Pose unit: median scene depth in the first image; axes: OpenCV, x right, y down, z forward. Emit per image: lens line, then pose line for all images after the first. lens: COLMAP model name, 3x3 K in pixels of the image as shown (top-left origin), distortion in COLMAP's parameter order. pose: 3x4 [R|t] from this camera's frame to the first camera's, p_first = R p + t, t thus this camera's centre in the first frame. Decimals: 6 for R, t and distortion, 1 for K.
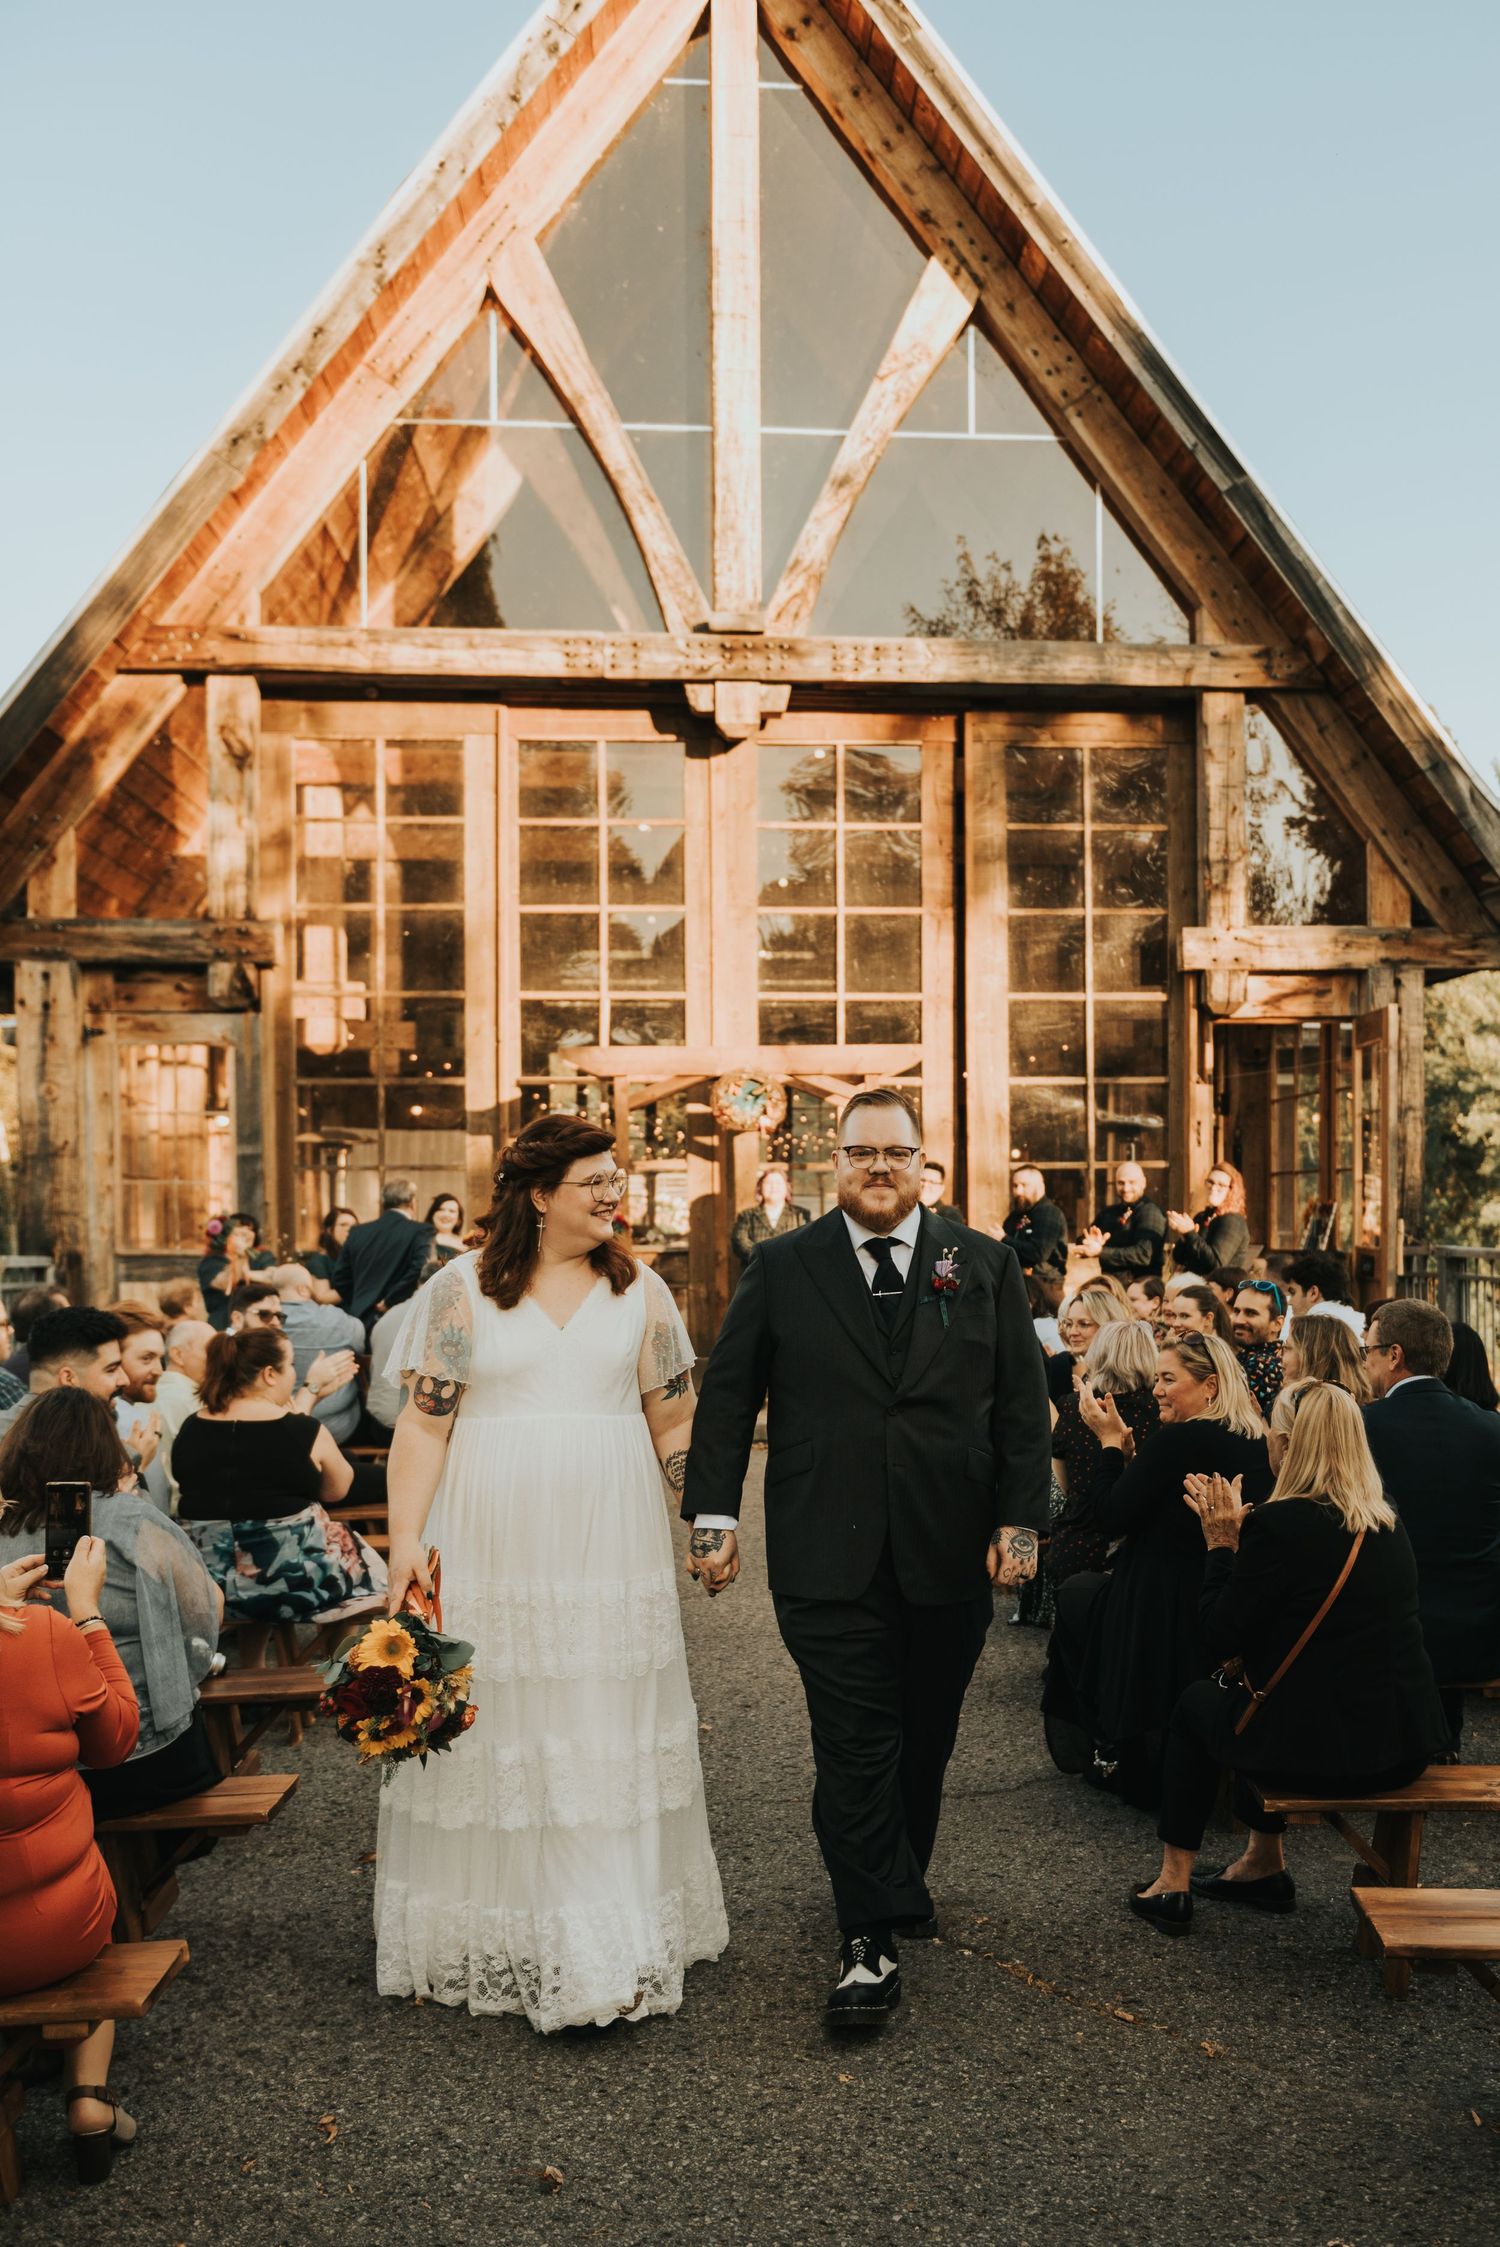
lens RADIAL K [[2066.6, 0, 857.4], [0, 2066.6, 1230.1], [0, 0, 1]] dist [-0.007483, -0.017056]
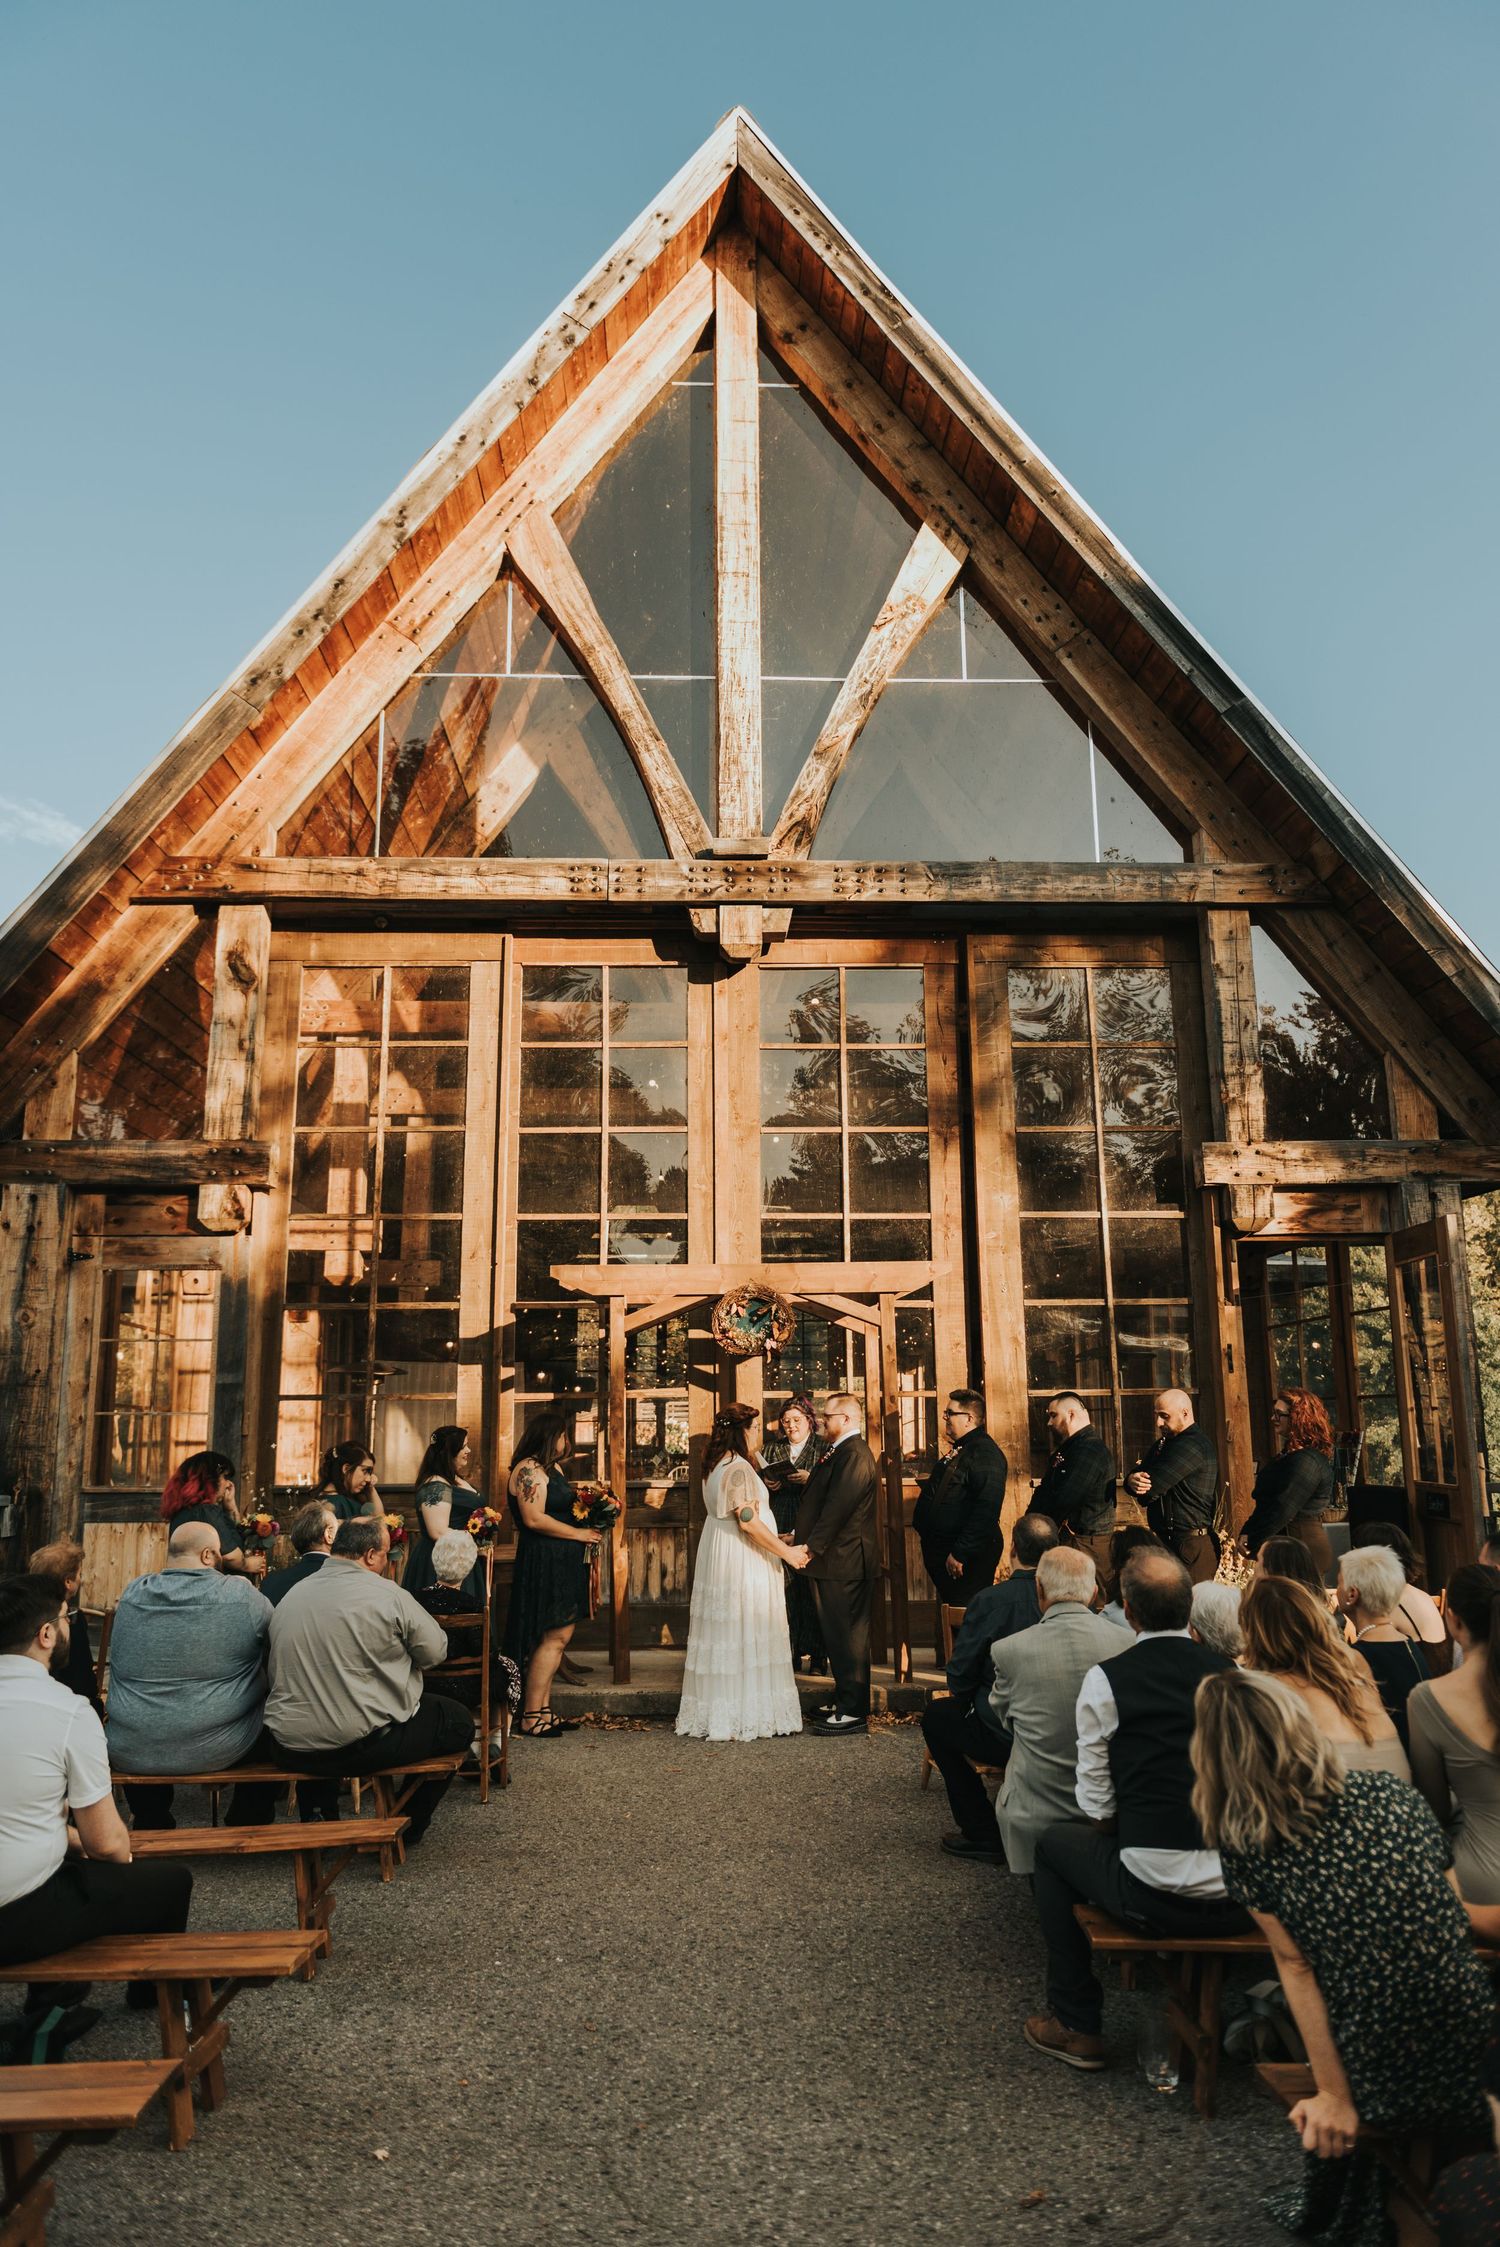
lens RADIAL K [[1531.2, 0, 742.2], [0, 1531.2, 1113.6], [0, 0, 1]] dist [0.007536, 0.000452]
pose [[0.998749, -0.011652, -0.048635, -0.022167], [0.001144, 0.977550, -0.210698, -0.008976], [0.049998, 0.210379, 0.976341, 0.292836]]
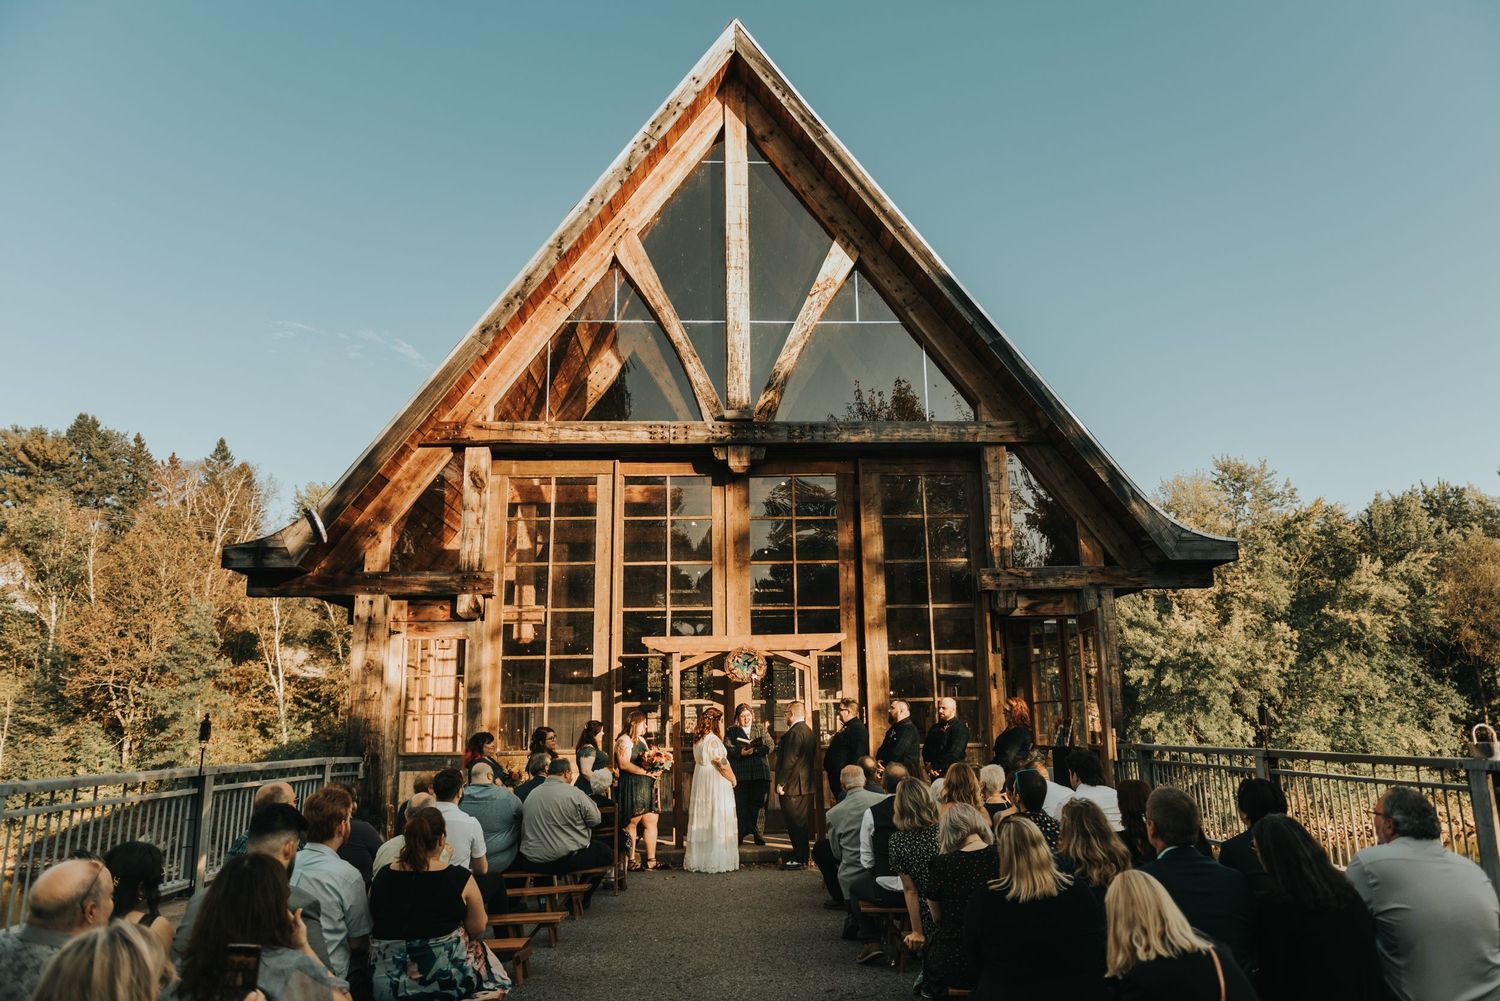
lens RADIAL K [[1022.1, 0, 763.1], [0, 1022.1, 503.8], [0, 0, 1]] dist [0.007536, 0.000452]
pose [[0.999054, -0.018320, -0.039438, 0.000744], [0.009236, 0.975630, -0.219230, -0.003619], [0.042493, 0.218658, 0.974876, 0.086892]]
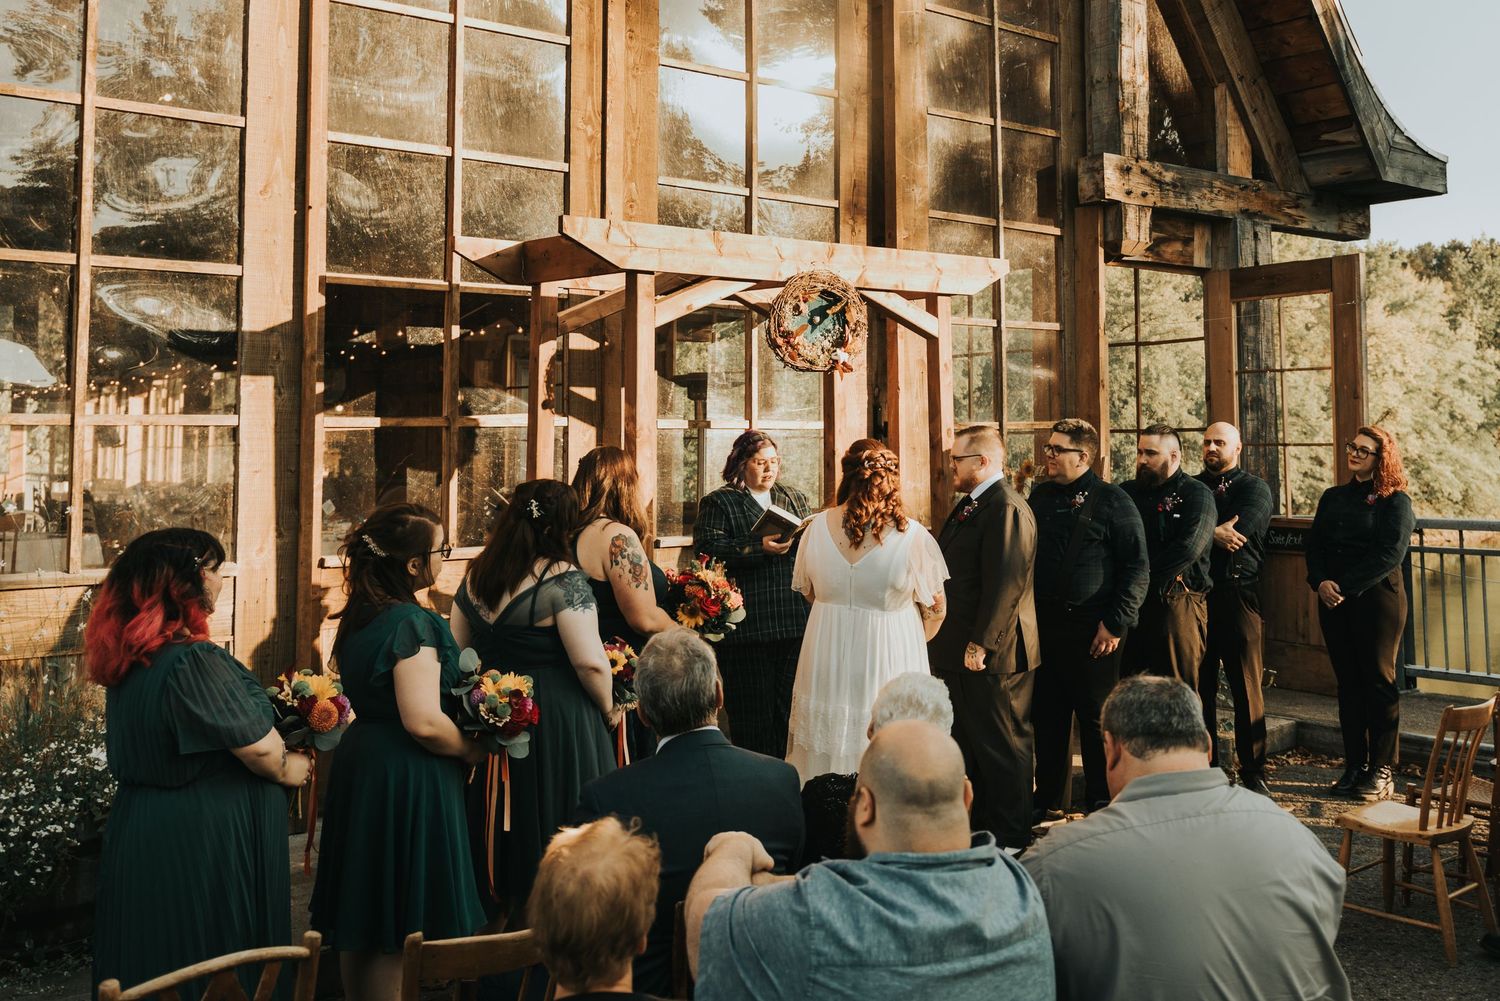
lens RADIAL K [[1384.8, 0, 890.5], [0, 1384.8, 446.0], [0, 0, 1]] dist [0.002882, 0.000134]
pose [[0.810285, -0.006789, 0.585997, -0.261898], [0.012906, 0.999897, -0.006262, -0.020416], [-0.585894, 0.012637, 0.810289, 0.591071]]
